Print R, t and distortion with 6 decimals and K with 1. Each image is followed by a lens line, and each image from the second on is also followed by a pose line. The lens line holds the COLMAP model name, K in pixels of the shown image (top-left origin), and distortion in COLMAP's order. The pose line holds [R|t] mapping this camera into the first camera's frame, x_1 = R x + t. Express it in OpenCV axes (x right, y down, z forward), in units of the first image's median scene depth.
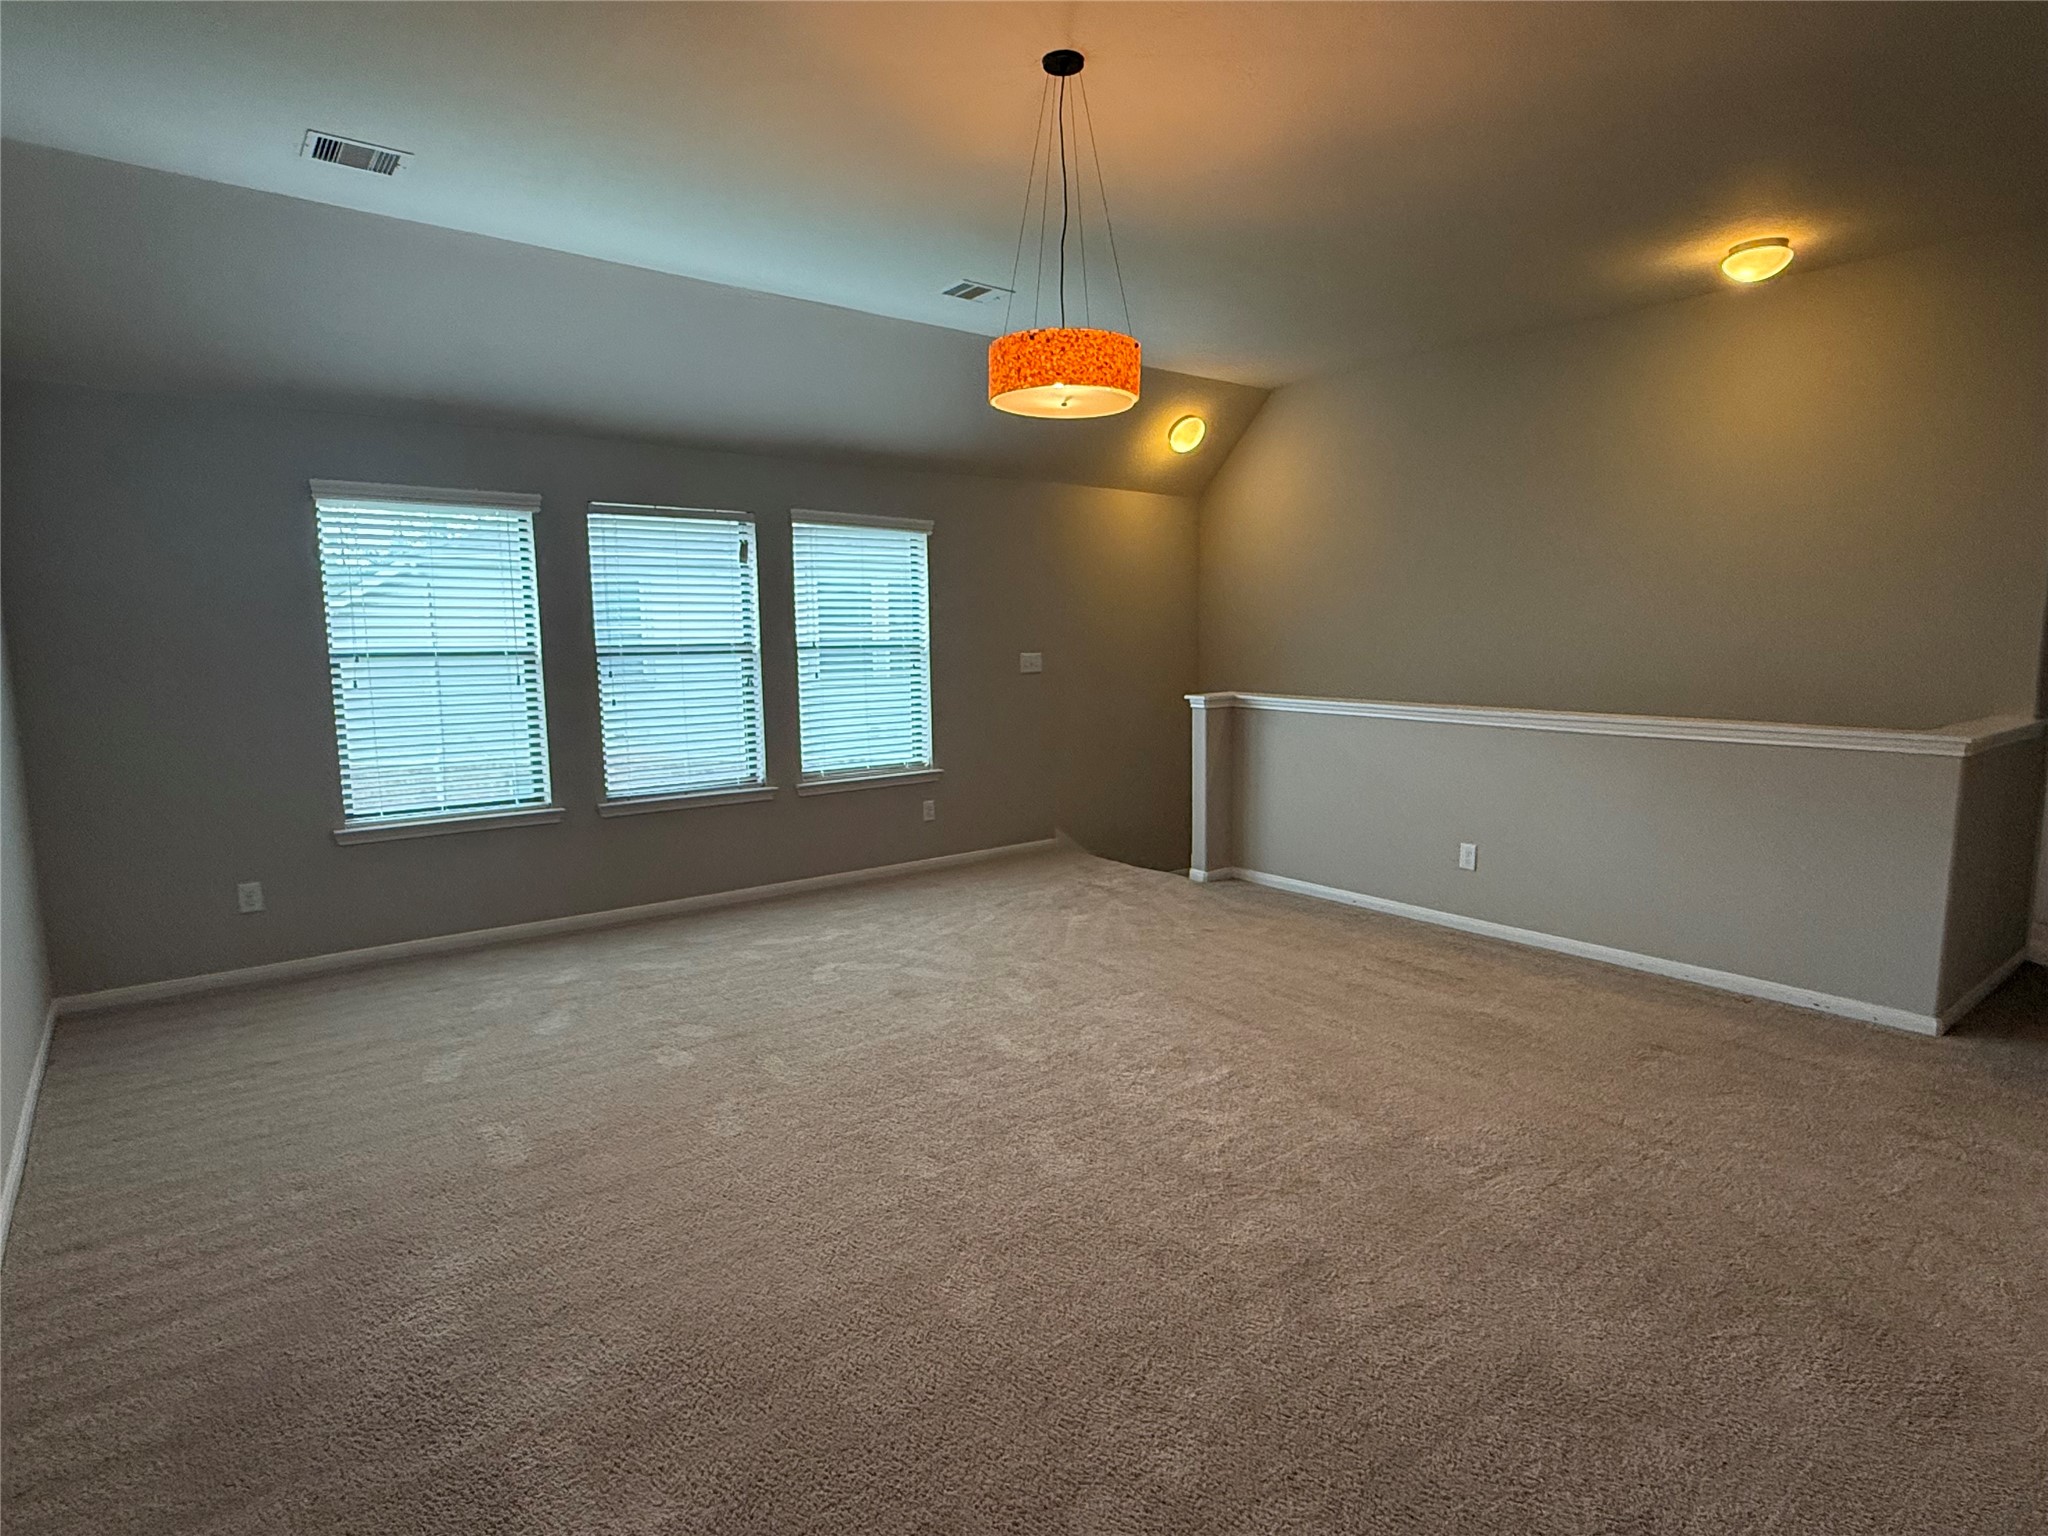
lens RADIAL K [[1086.2, 0, 1031.5], [0, 1086.2, 789.1], [0, 0, 1]] dist [-0.006133, 0.001017]
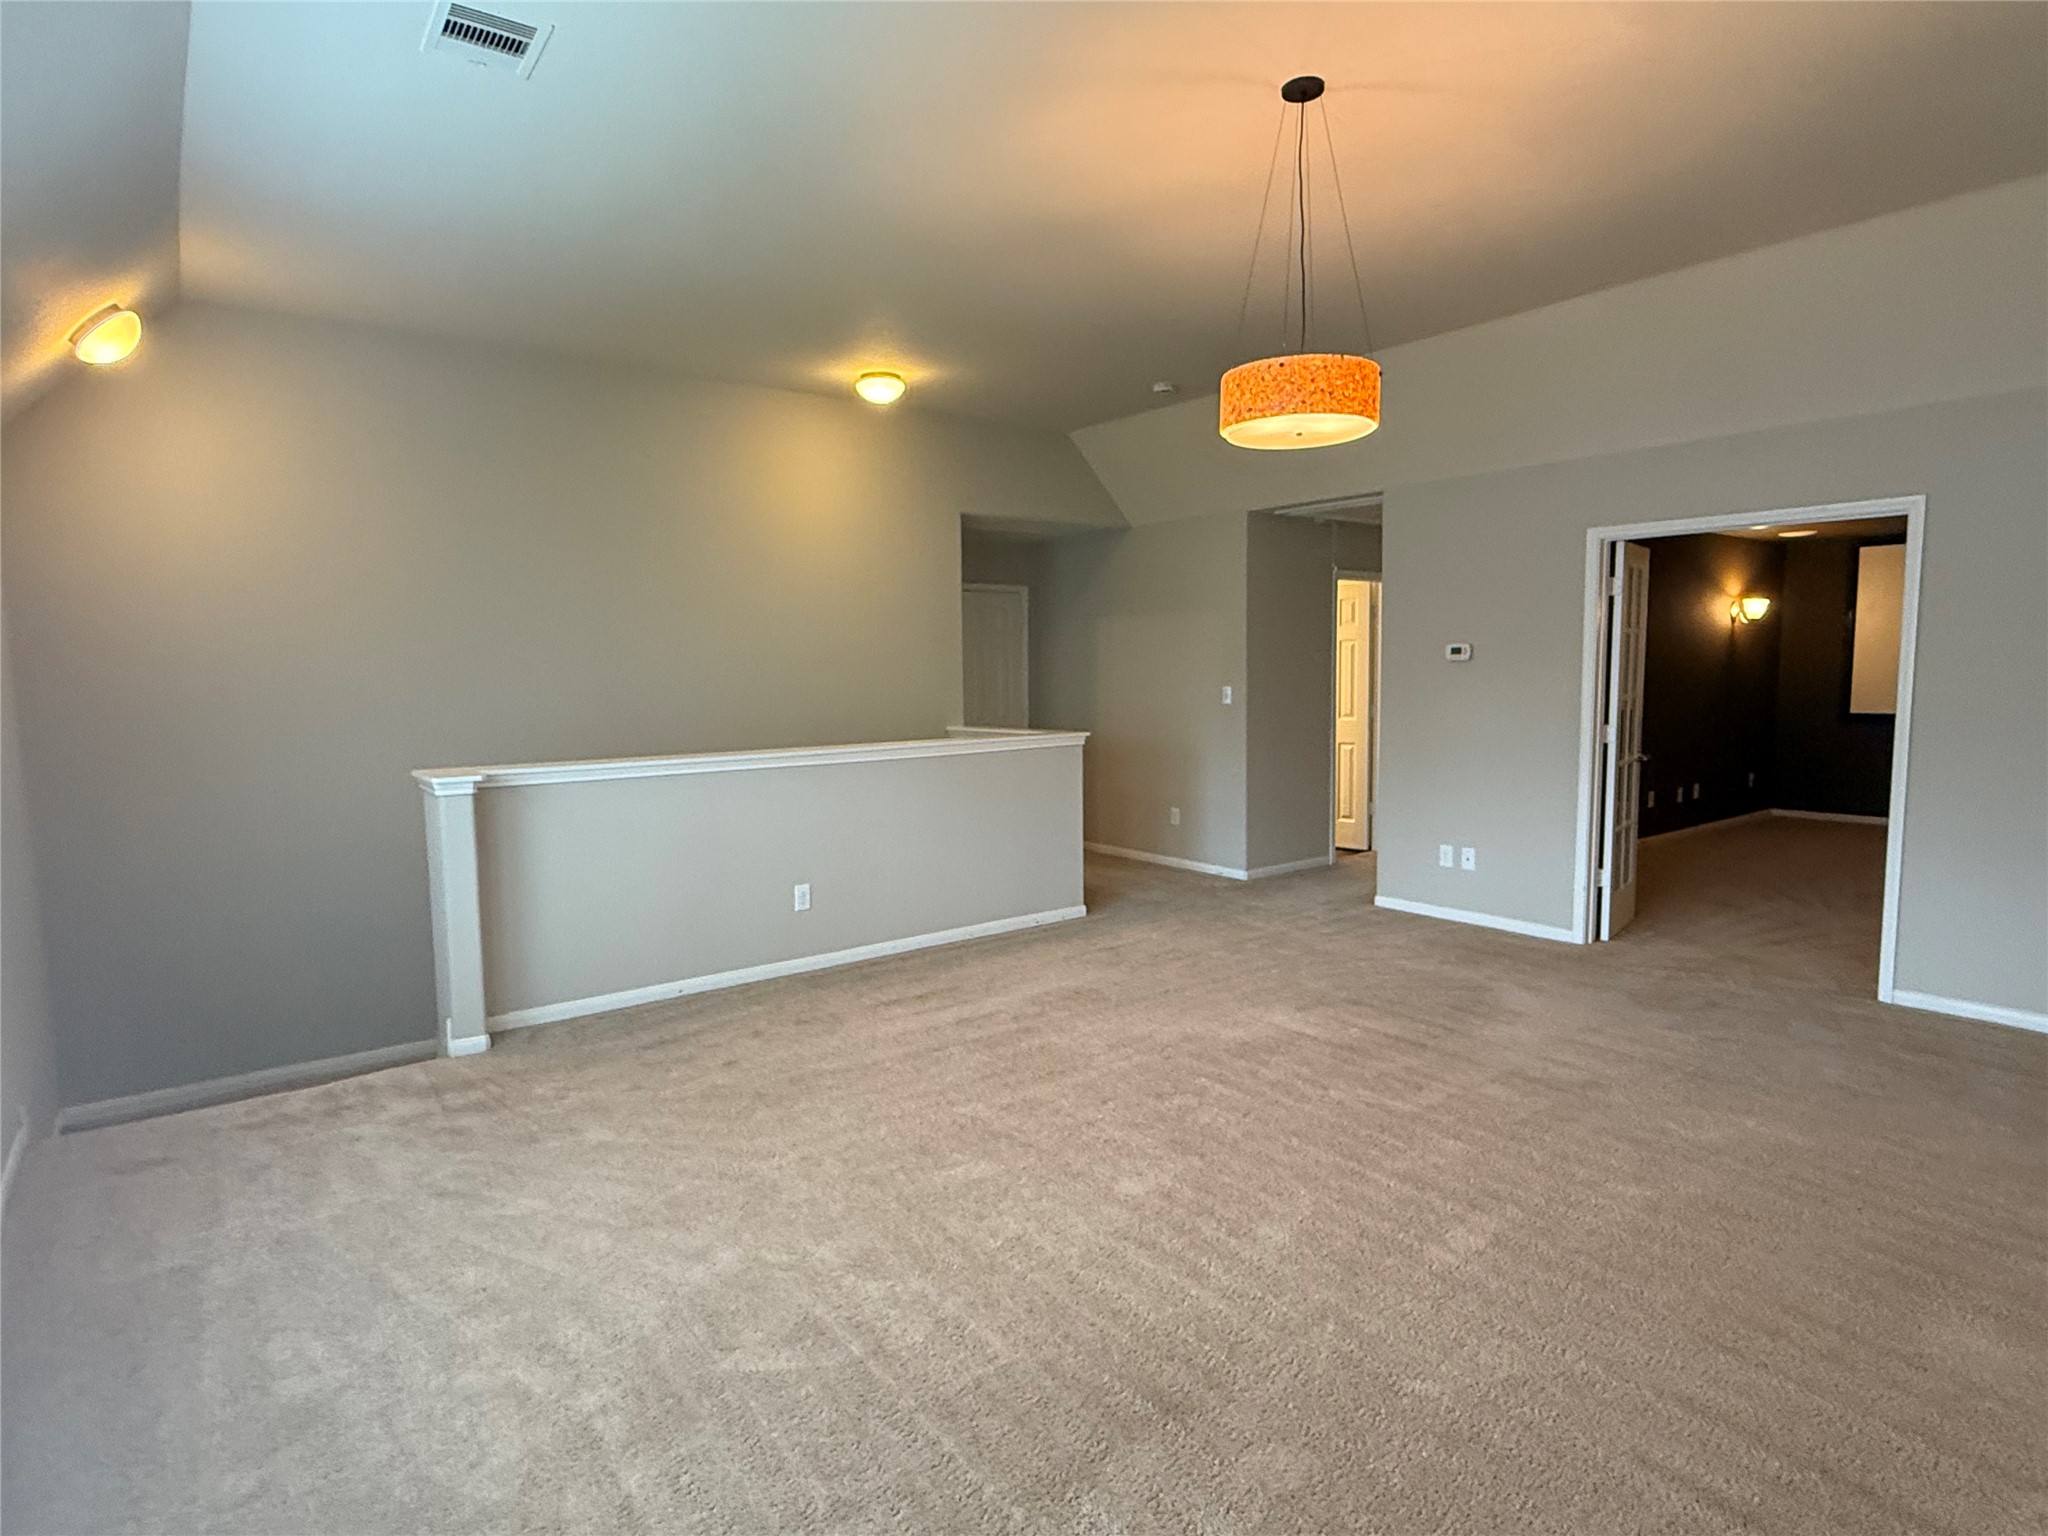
lens RADIAL K [[1086.2, 0, 1023.6], [0, 1086.2, 762.7], [0, 0, 1]] dist [-0.006133, 0.001017]
pose [[0.013556, -0.077037, 0.996936, -0.559589], [0.162734, 0.983905, 0.073817, -0.096727], [-0.986577, 0.161235, 0.025874, 0.725648]]
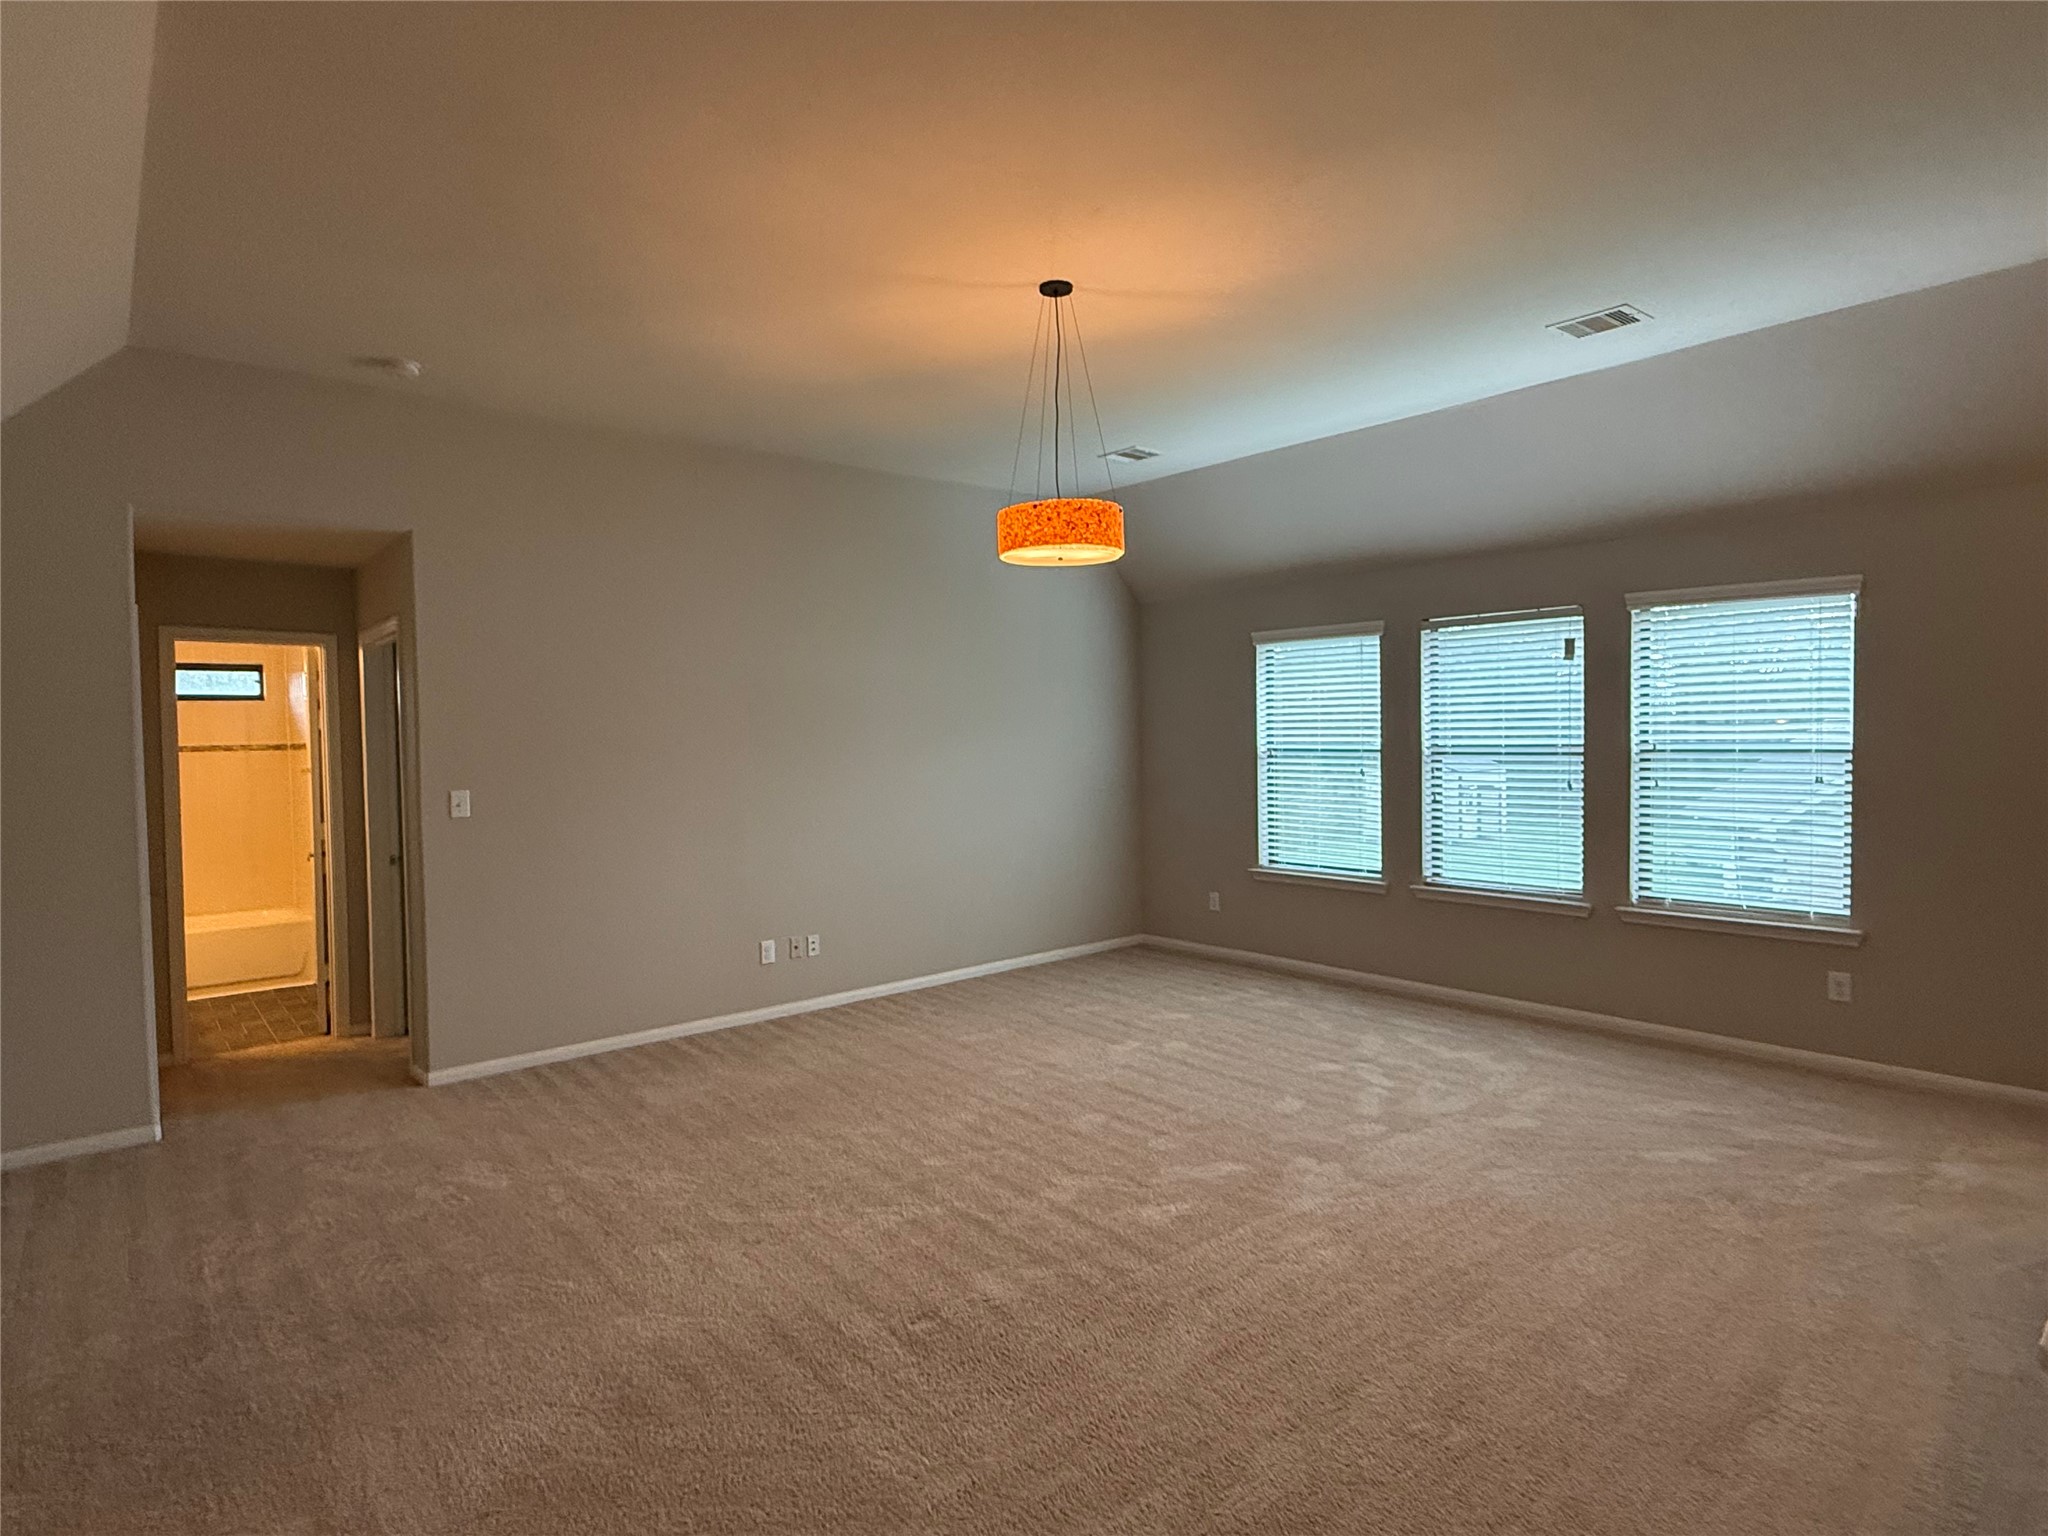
lens RADIAL K [[1086.2, 0, 1035.3], [0, 1086.2, 772.0], [0, 0, 1]] dist [-0.006133, 0.001017]
pose [[0.042628, 0.038708, -0.998341, 0.697200], [-0.131504, 0.990773, 0.032799, -0.087209], [0.990399, 0.129887, 0.047325, 0.541341]]
